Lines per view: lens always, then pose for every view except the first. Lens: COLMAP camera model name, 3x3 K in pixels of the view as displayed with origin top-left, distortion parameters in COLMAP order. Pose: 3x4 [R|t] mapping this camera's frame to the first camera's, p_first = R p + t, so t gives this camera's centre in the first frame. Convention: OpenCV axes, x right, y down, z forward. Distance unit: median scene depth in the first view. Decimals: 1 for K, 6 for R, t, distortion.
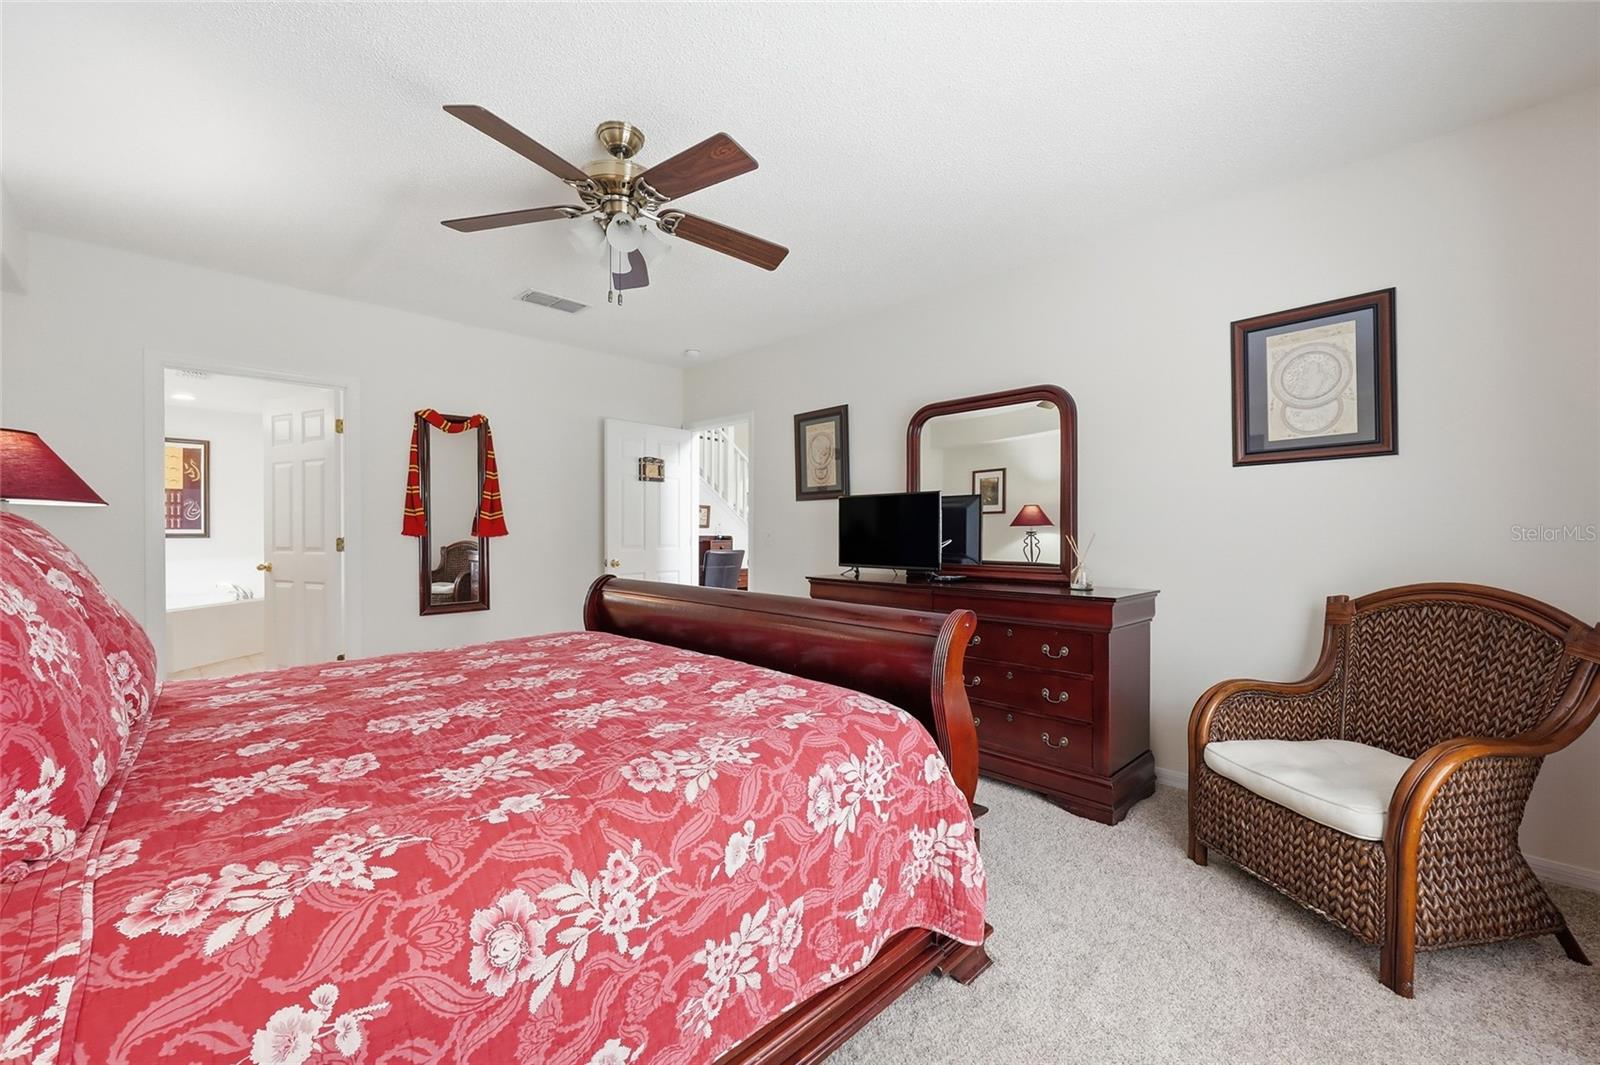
lens RADIAL K [[650.3, 0, 800.0], [0, 650.3, 532.5], [0, 0, 1]] dist [-0.000937, 0.000026]
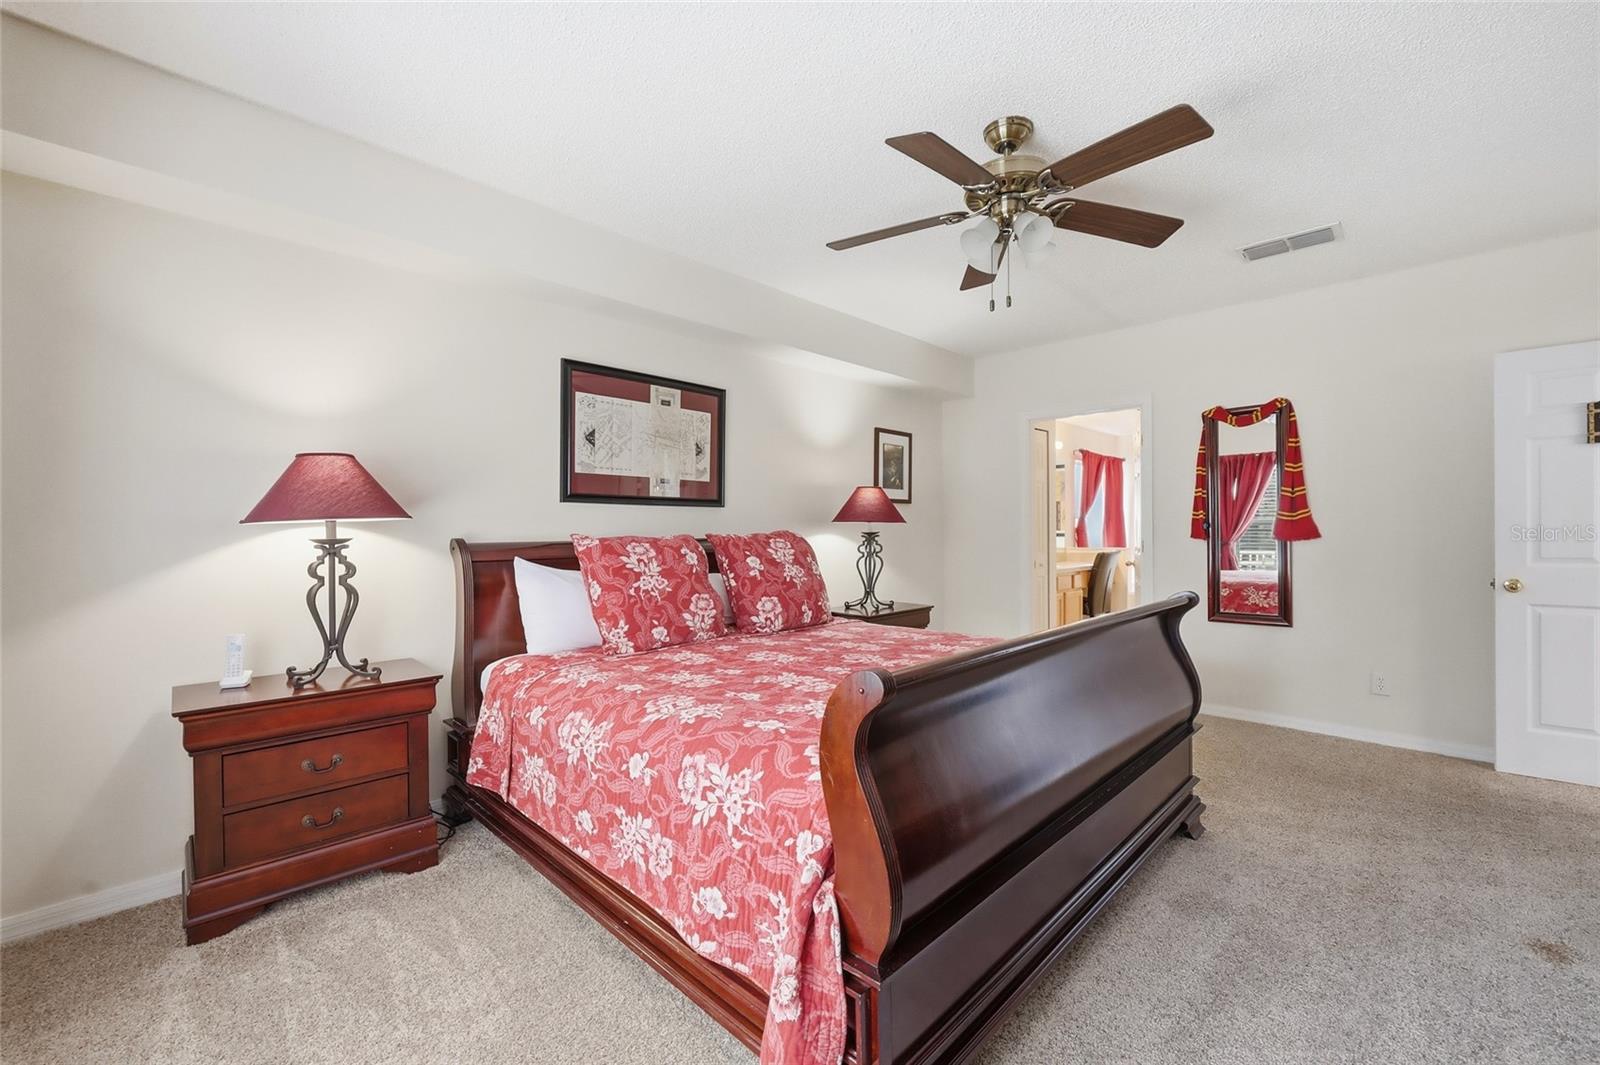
lens RADIAL K [[642.0, 0, 801.1], [0, 642.0, 536.9], [0, 0, 1]] dist [-0.000484, -0.000232]
pose [[0.016389, 0.008626, -0.999828, 1.091240], [0.009779, 0.999914, 0.008787, -0.030647], [0.999818, -0.009922, 0.016303, 1.085415]]
